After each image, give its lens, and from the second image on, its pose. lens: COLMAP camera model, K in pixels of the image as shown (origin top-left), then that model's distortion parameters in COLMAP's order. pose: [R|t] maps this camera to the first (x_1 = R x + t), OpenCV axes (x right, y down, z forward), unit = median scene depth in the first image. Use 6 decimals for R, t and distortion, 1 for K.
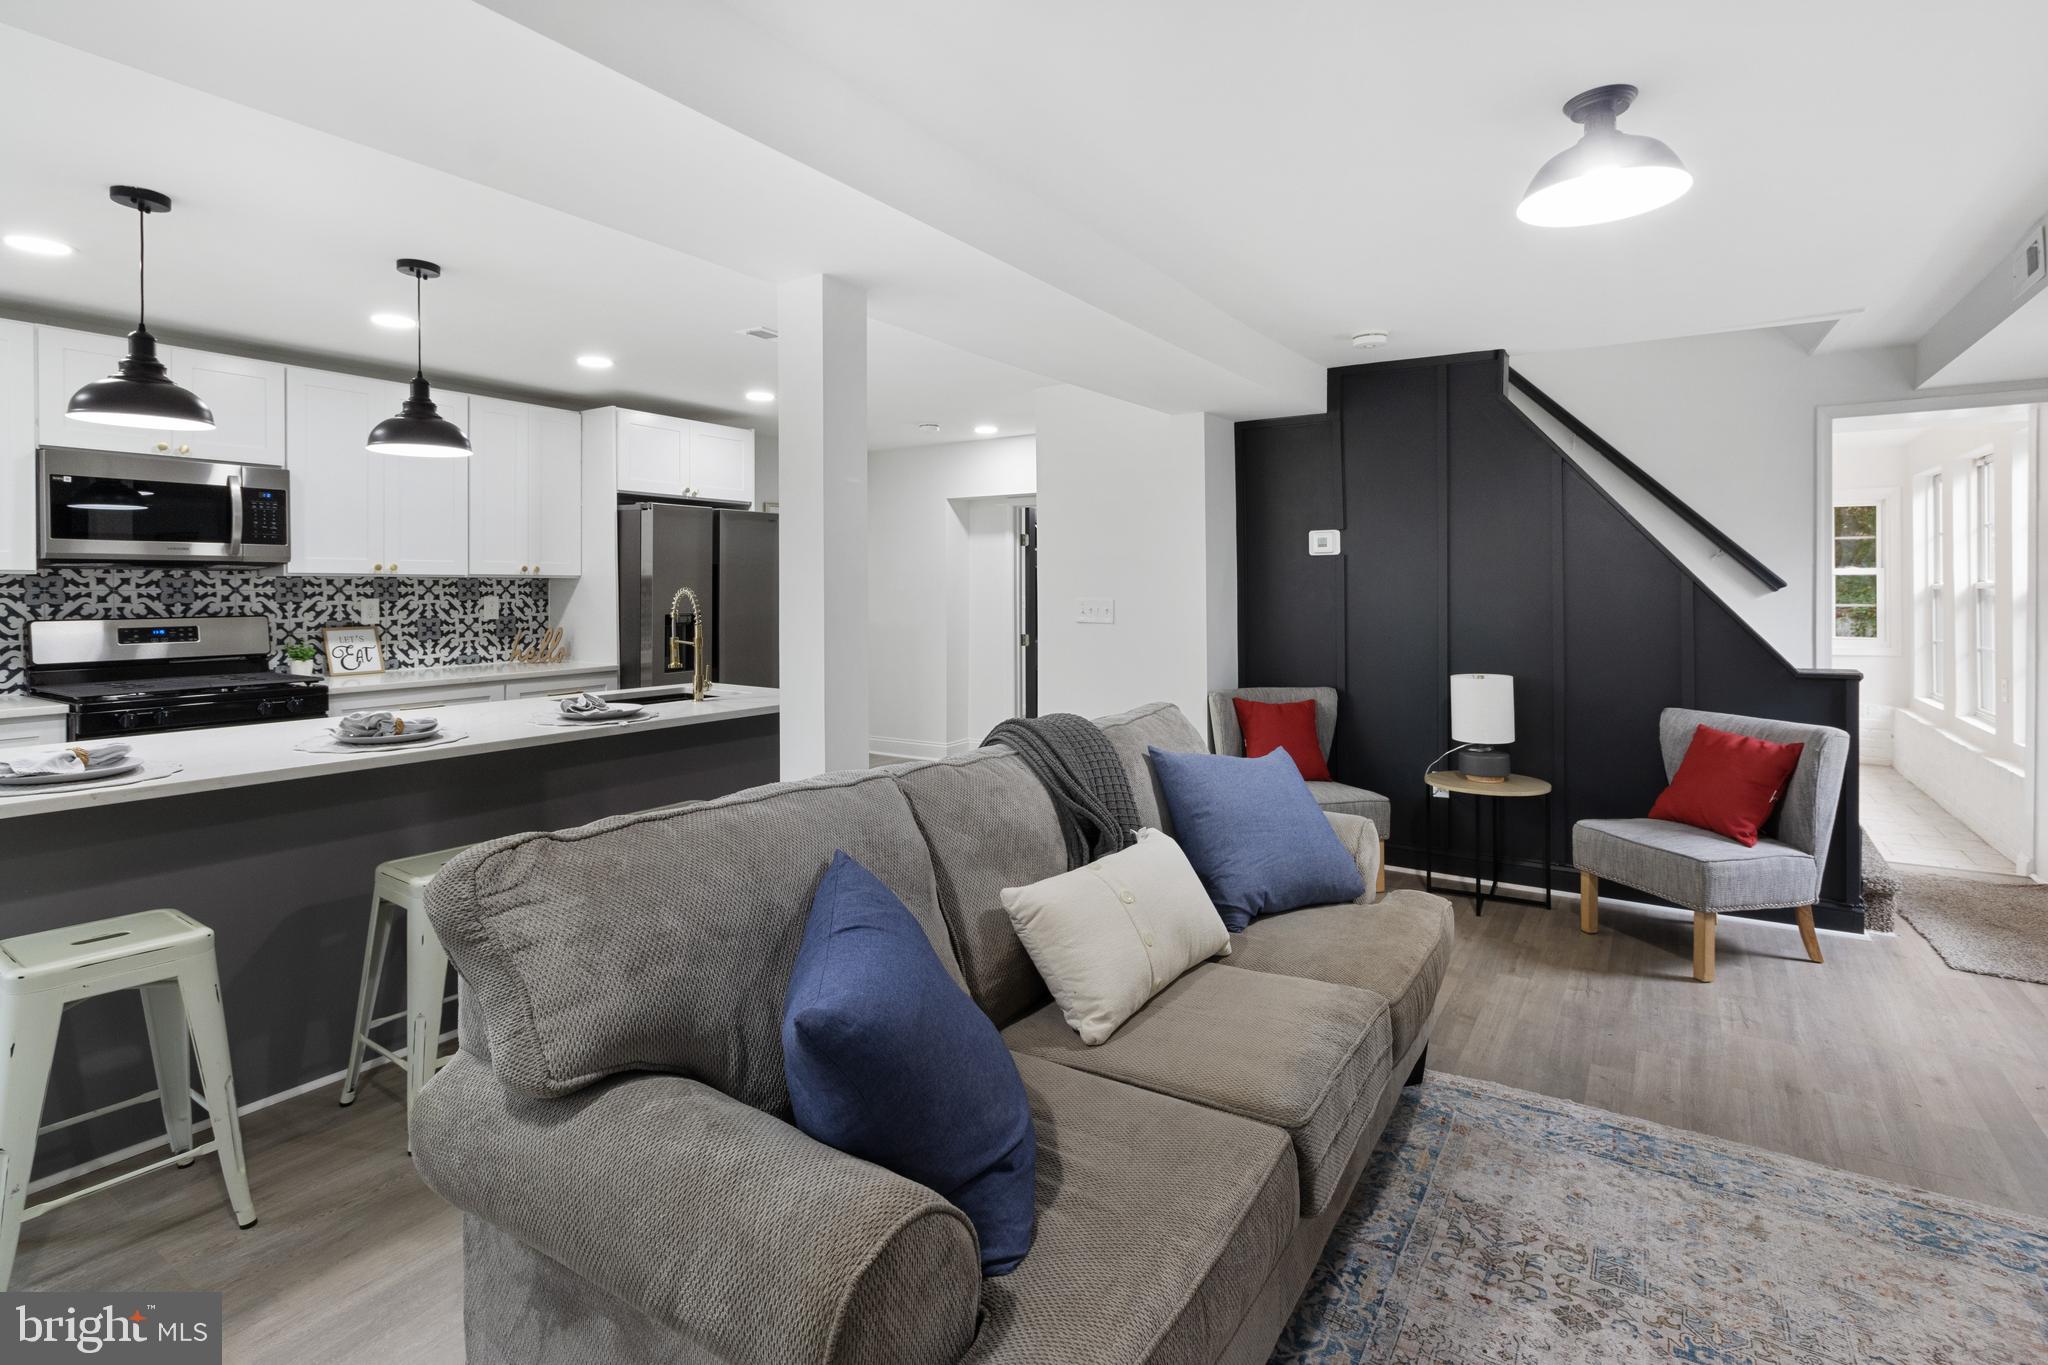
lens RADIAL K [[979.1, 0, 1027.5], [0, 979.1, 590.5], [0, 0, 1]] dist [0.004442, -0.000337]
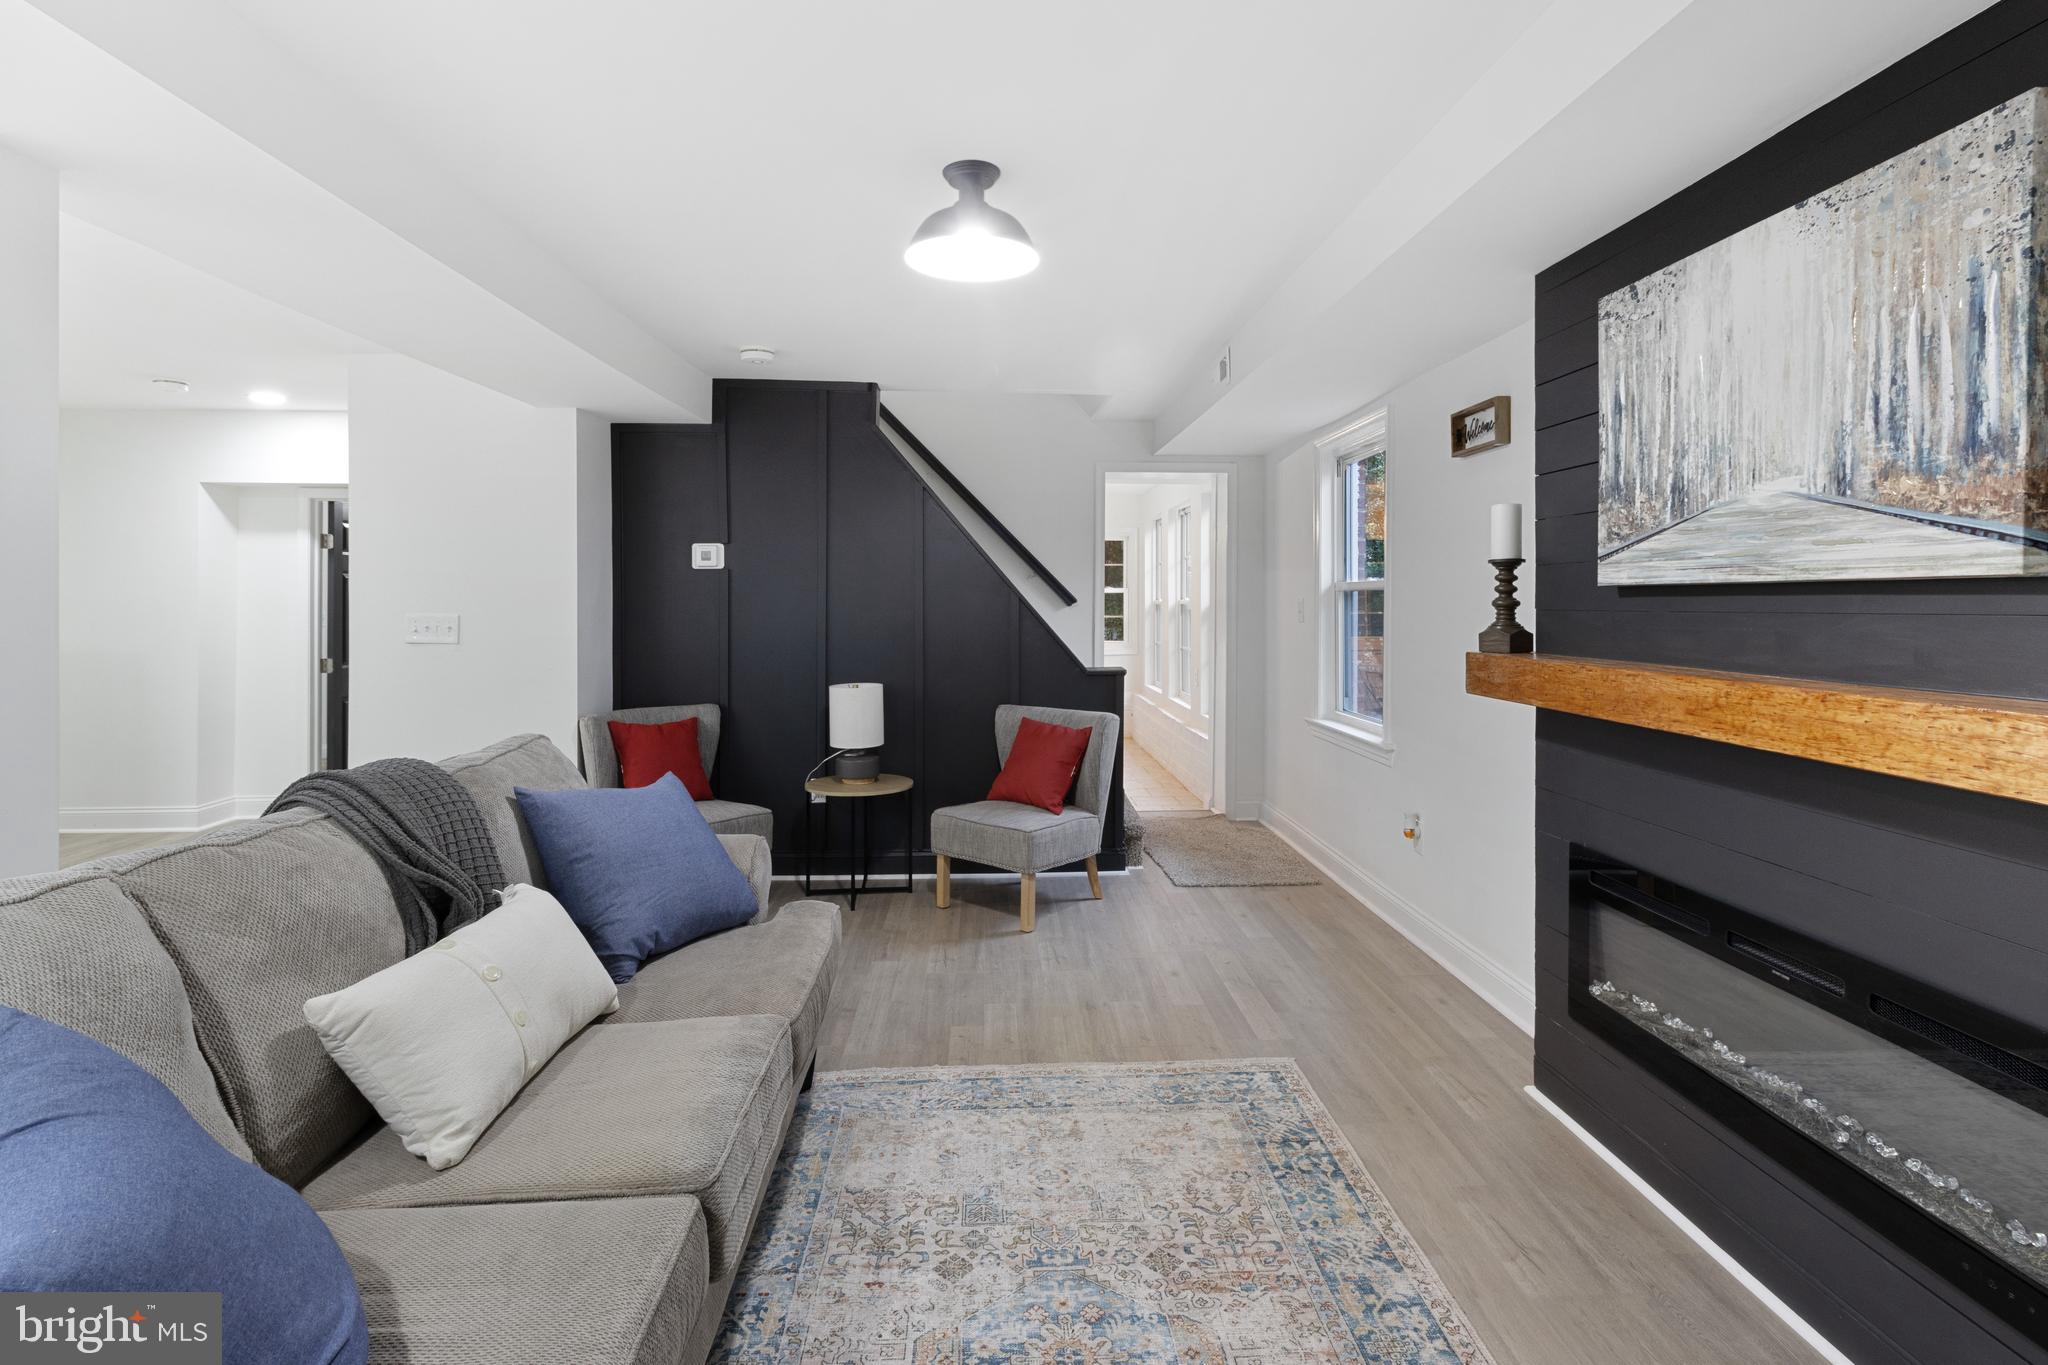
lens RADIAL K [[973.8, 0, 1027.6], [0, 973.8, 598.1], [0, 0, 1]] dist [0.002209, 0.000606]
pose [[0.811370, 0.005303, 0.584508, -0.006985], [-0.002004, 0.999978, -0.006291, -0.001633], [-0.584529, 0.003933, 0.811363, 0.025361]]
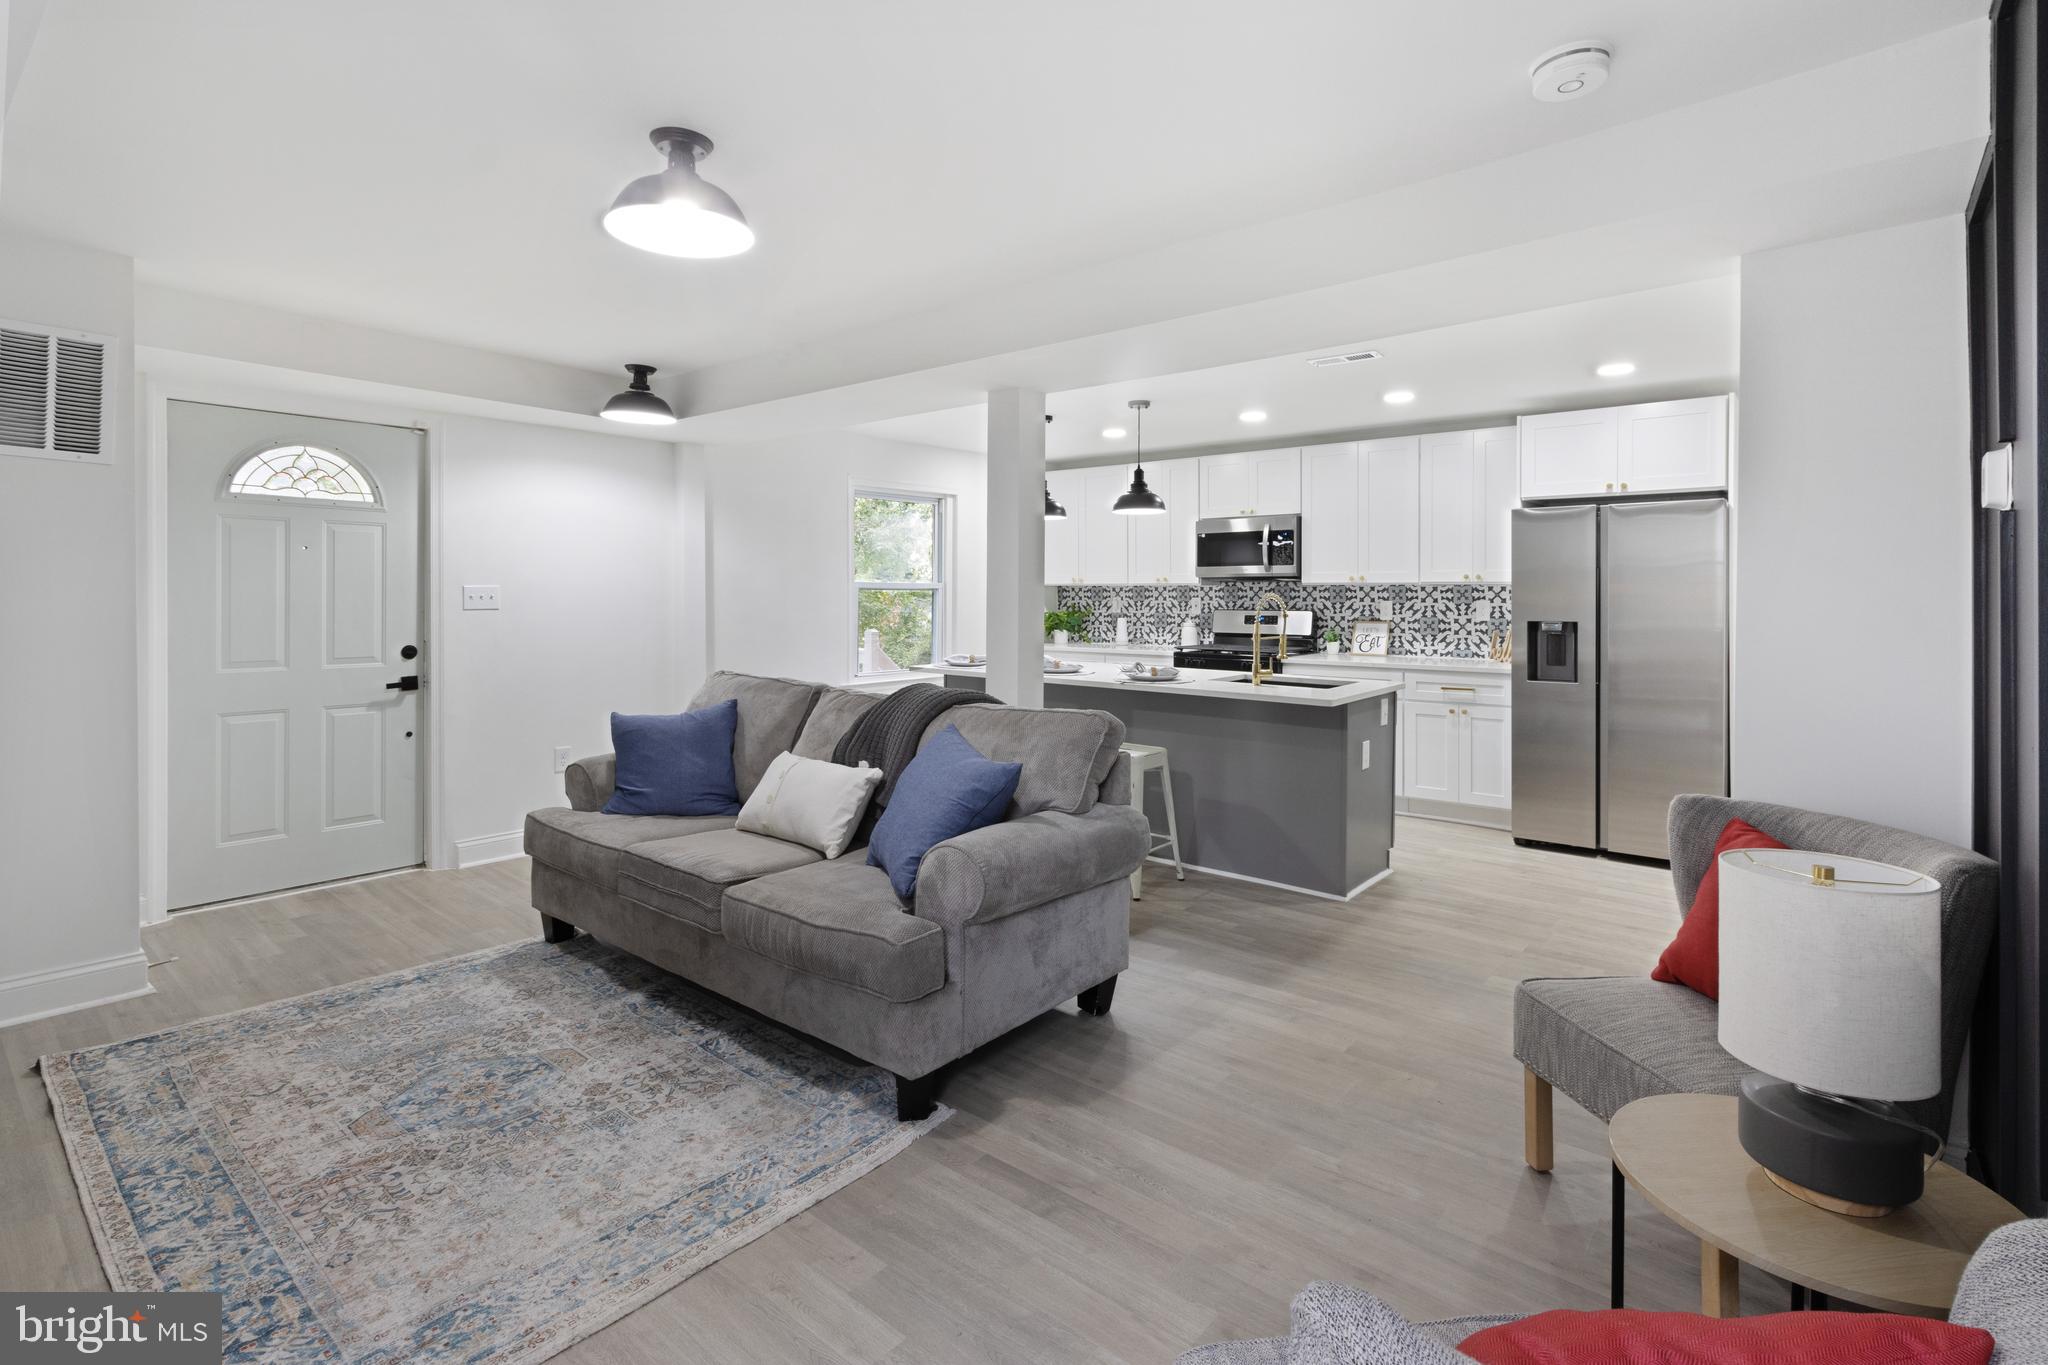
lens RADIAL K [[968.8, 0, 1032.6], [0, 968.8, 610.4], [0, 0, 1]] dist [0.000733, 0.000499]
pose [[-0.111771, 0.020967, -0.993513, 0.796081], [-0.004756, 0.999755, 0.021634, -0.006038], [0.993723, 0.007143, -0.111644, 0.749824]]
